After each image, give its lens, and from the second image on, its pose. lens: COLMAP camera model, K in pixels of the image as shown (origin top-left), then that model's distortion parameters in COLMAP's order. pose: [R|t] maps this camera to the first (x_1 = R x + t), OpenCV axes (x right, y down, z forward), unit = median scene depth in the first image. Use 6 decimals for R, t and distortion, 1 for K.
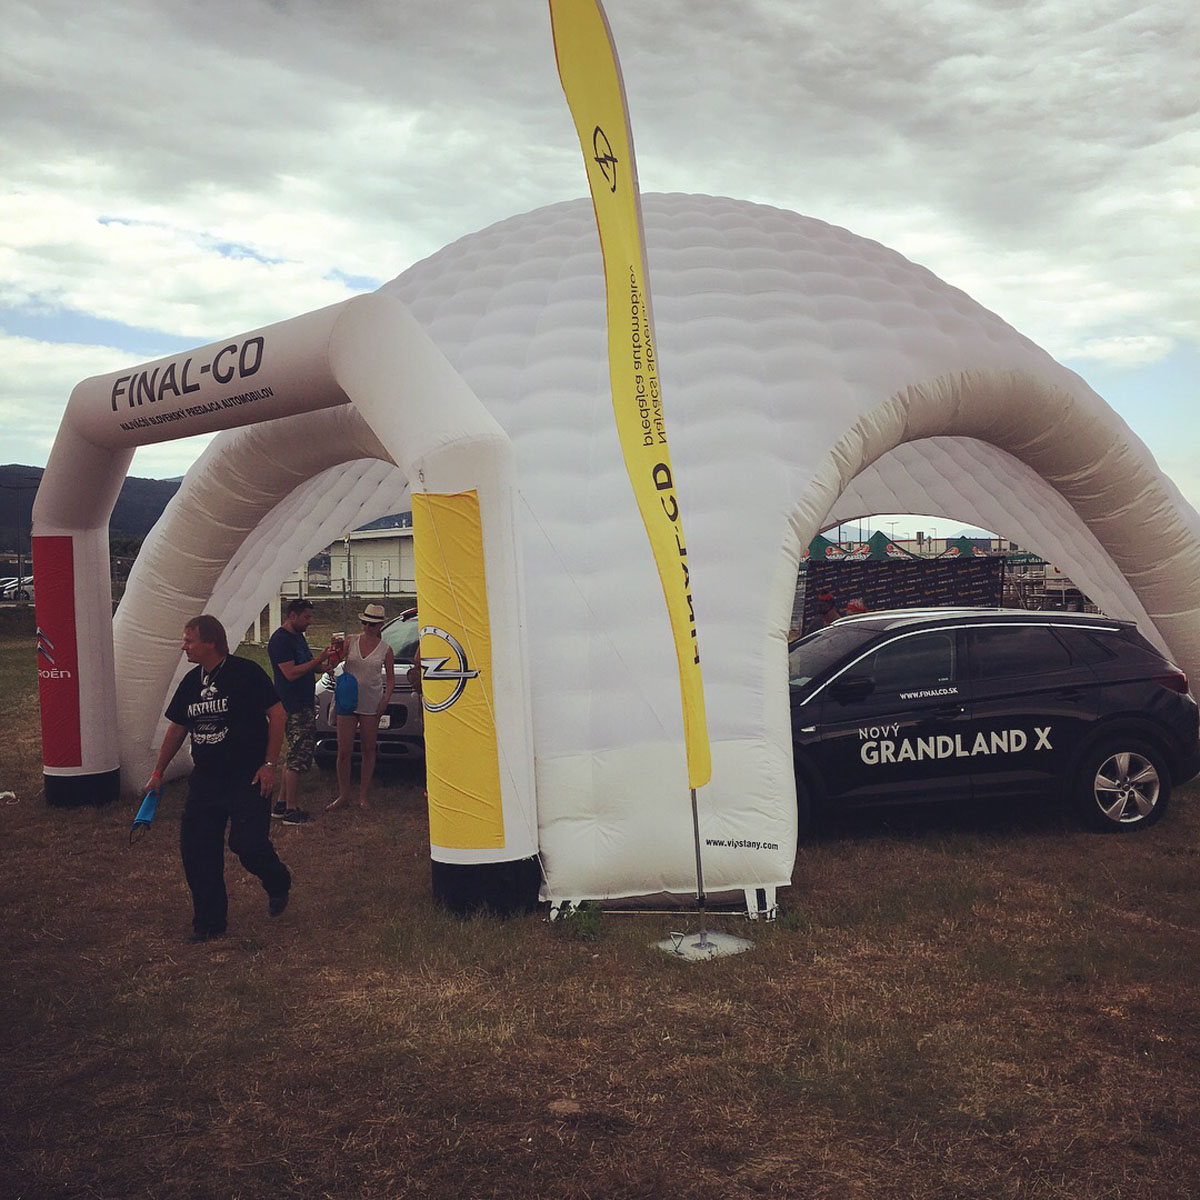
lens RADIAL K [[1372.1, 0, 605.8], [0, 1372.1, 596.6], [0, 0, 1]] dist [0.051018, 0.000000]
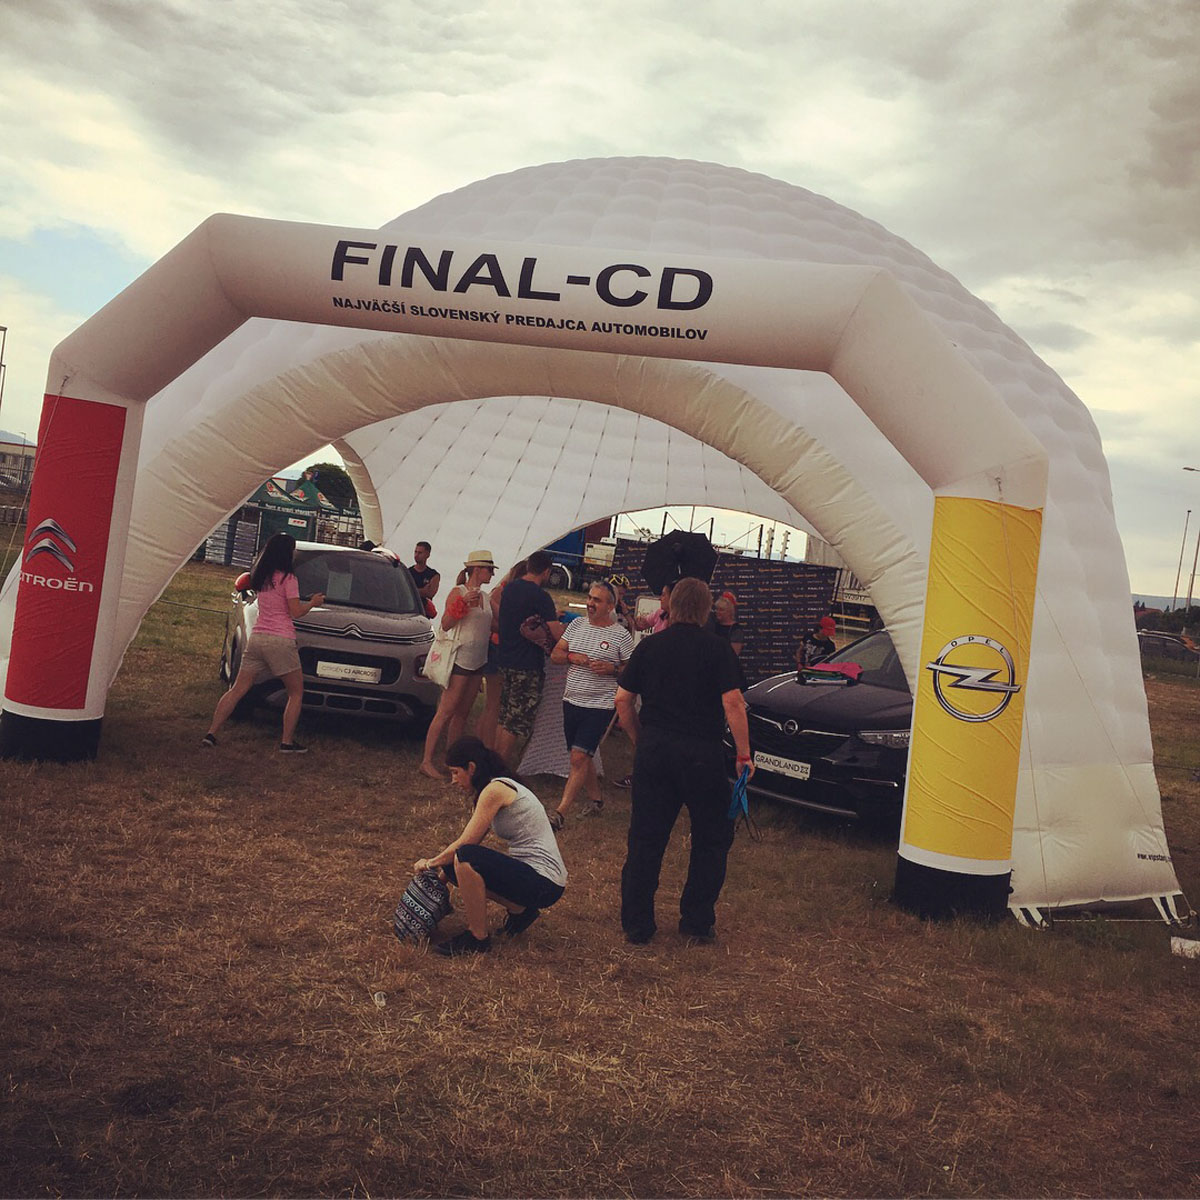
lens RADIAL K [[1374.9, 0, 605.4], [0, 1374.9, 601.6], [0, 0, 1]] dist [0.049764, 0.000000]
pose [[0.810365, 0.110462, 0.575418, -0.729196], [-0.141530, 0.989890, 0.009291, 0.020700], [-0.568575, -0.088968, 0.817807, 0.271907]]
